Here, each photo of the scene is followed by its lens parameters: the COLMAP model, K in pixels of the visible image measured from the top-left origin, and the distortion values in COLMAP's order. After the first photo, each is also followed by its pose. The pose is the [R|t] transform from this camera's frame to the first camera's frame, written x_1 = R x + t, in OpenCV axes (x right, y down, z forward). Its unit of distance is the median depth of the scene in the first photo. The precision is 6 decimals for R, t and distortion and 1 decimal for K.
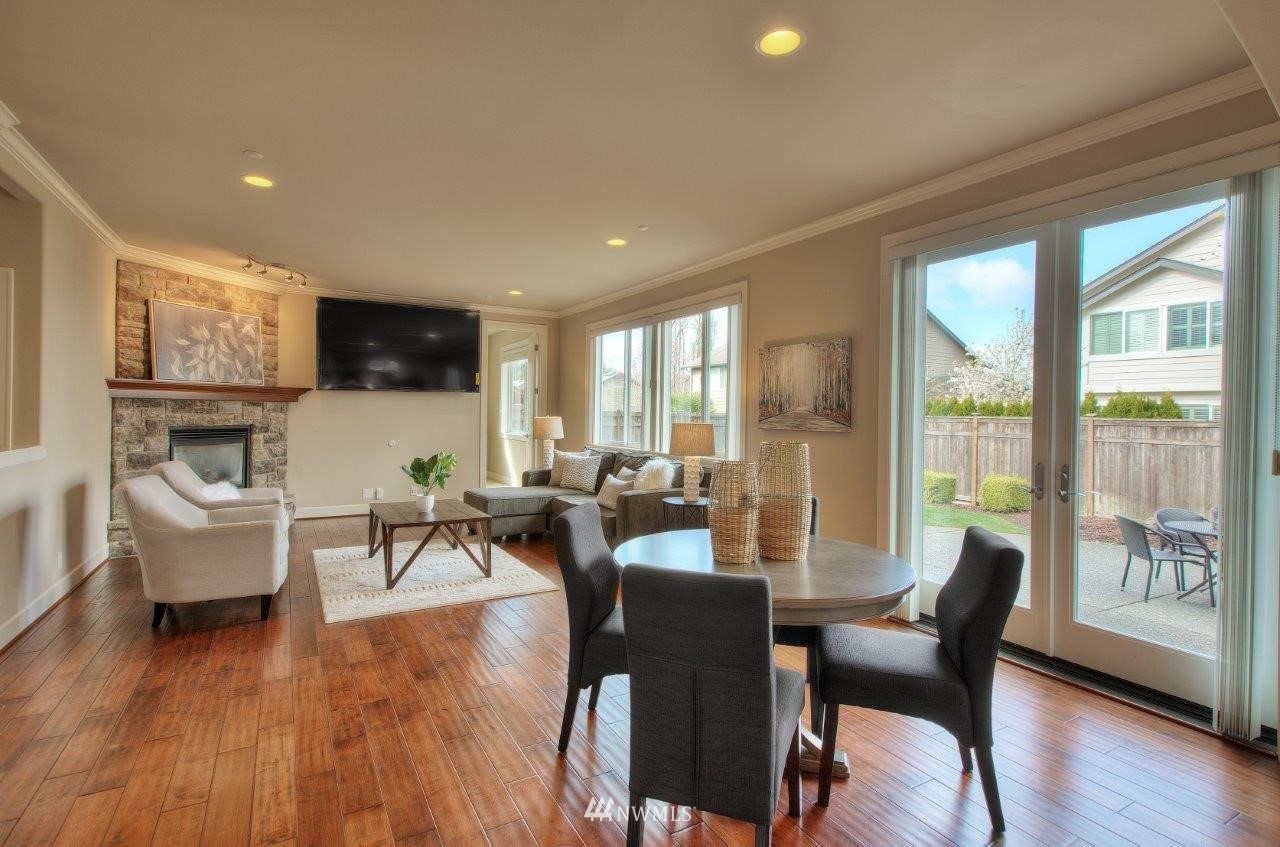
lens RADIAL K [[624.9, 0, 637.8], [0, 624.9, 419.0], [0, 0, 1]] dist [0.011615, 0.000308]
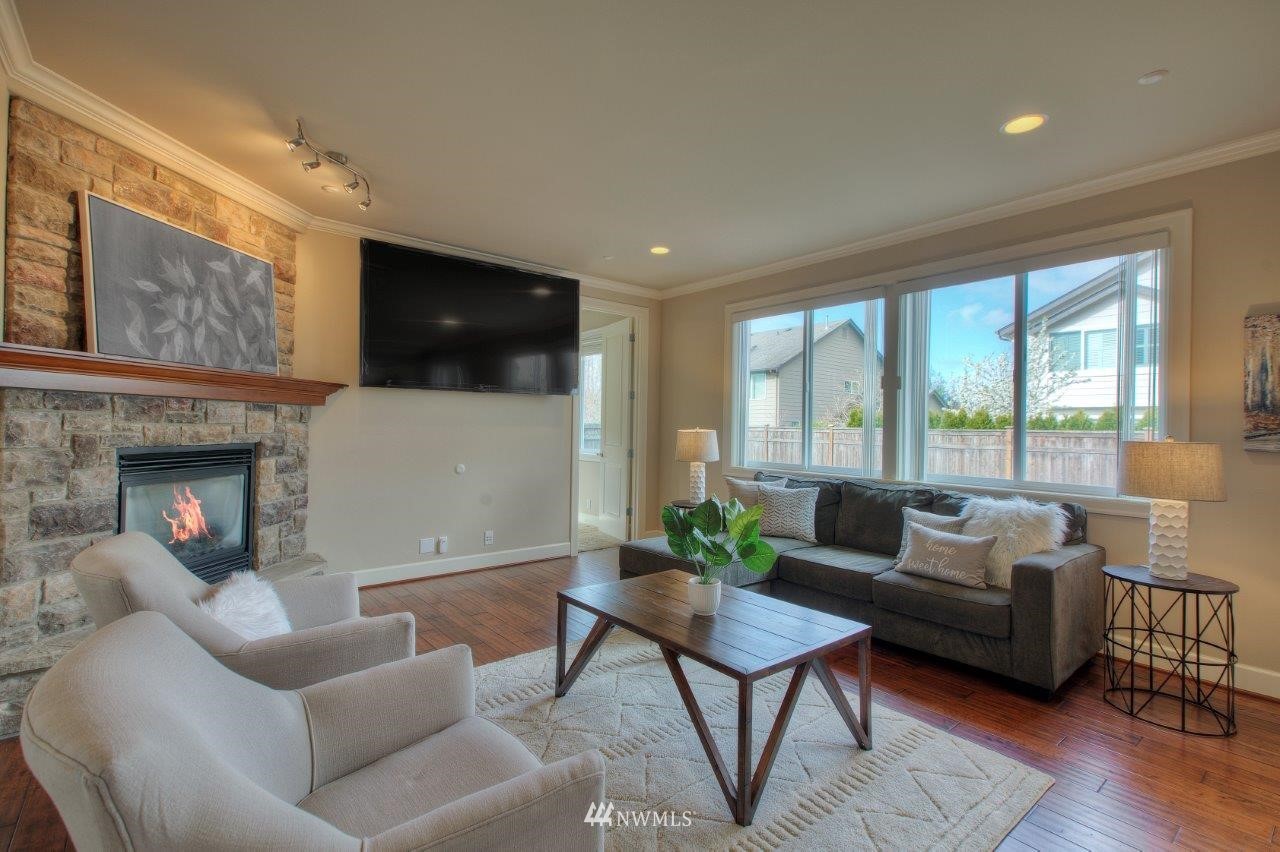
lens RADIAL K [[587.4, 0, 636.5], [0, 587.4, 425.7], [0, 0, 1]] dist [0.011208, -0.000679]
pose [[0.985950, 0.002559, 0.167021, -0.381299], [-0.000874, 0.999948, -0.010161, -0.001684], [-0.167038, 0.009872, 0.985901, 0.422588]]
